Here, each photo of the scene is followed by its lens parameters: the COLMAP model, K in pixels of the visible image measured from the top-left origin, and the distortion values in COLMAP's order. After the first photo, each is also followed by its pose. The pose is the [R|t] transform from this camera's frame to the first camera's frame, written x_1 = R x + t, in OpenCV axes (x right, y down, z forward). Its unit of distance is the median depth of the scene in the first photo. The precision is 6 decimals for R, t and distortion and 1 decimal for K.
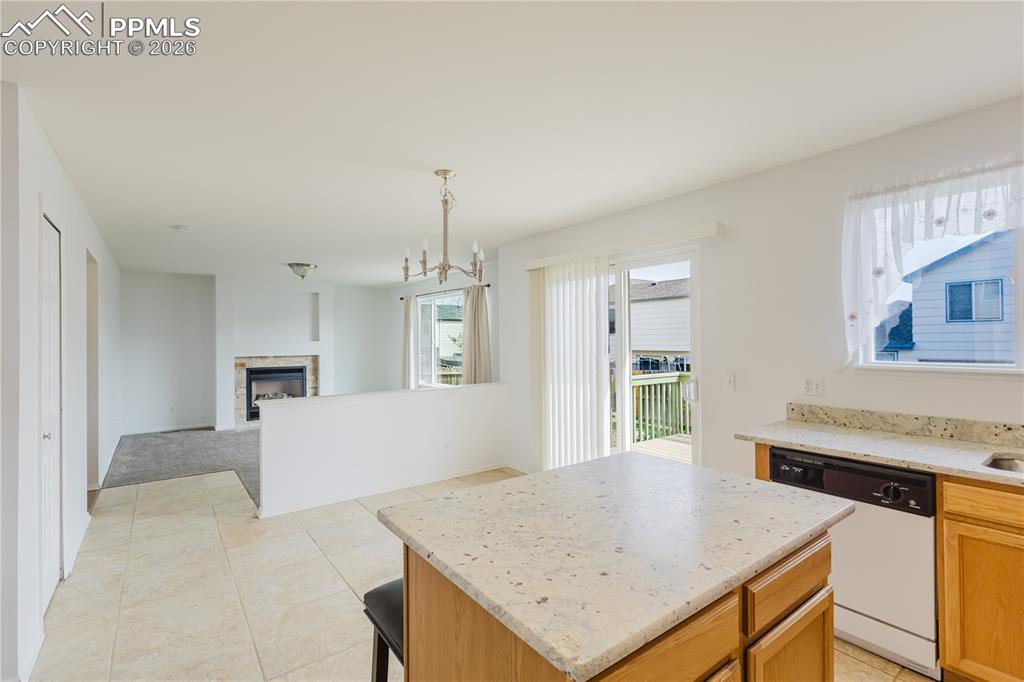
lens RADIAL K [[470.2, 0, 513.1], [0, 470.2, 346.3], [0, 0, 1]] dist [-0.001393, 0.000200]
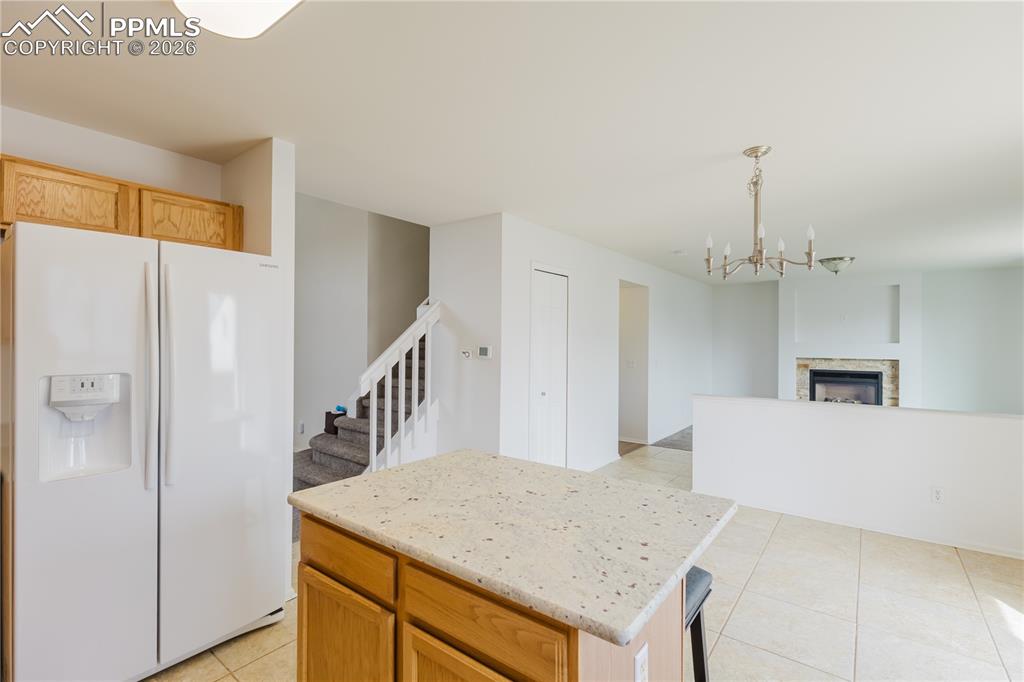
lens RADIAL K [[470.2, 0, 510.2], [0, 470.2, 343.8], [0, 0, 1]] dist [-0.001393, 0.000200]
pose [[0.263525, 0.011381, -0.964585, 0.220763], [-0.017949, 0.999815, 0.006893, -0.002976], [0.964486, 0.015497, 0.263681, 0.126885]]
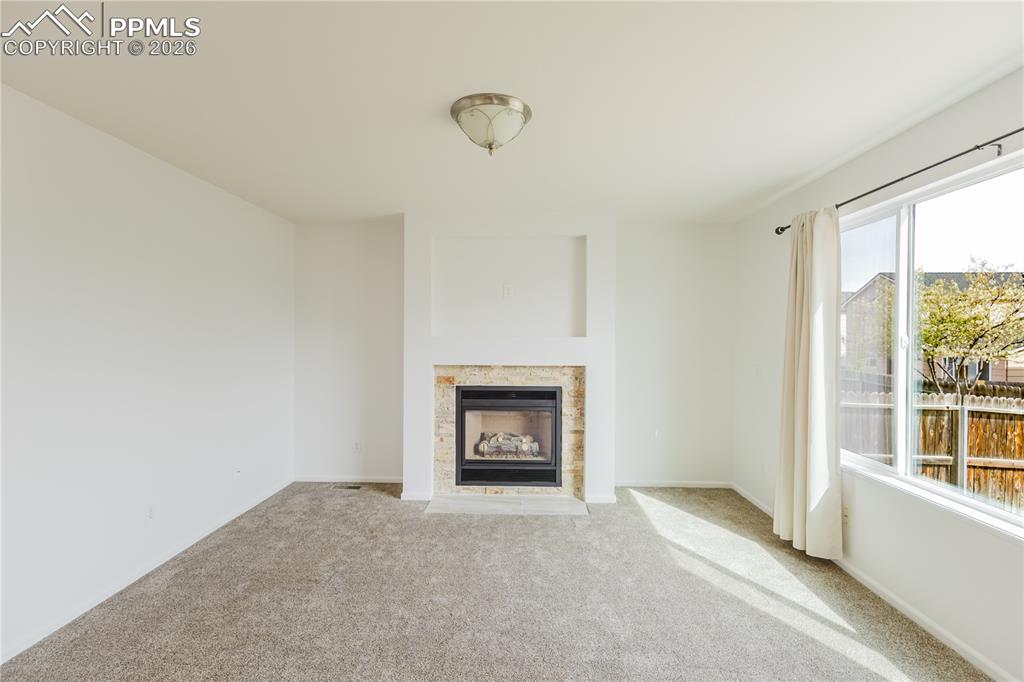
lens RADIAL K [[470.2, 0, 505.7], [0, 470.2, 340.5], [0, 0, 1]] dist [-0.001393, 0.000200]
pose [[0.772791, 0.011430, -0.634558, -0.183895], [-0.016659, 0.999859, -0.002278, -0.005177], [0.634442, 0.012331, 0.772872, 0.617998]]
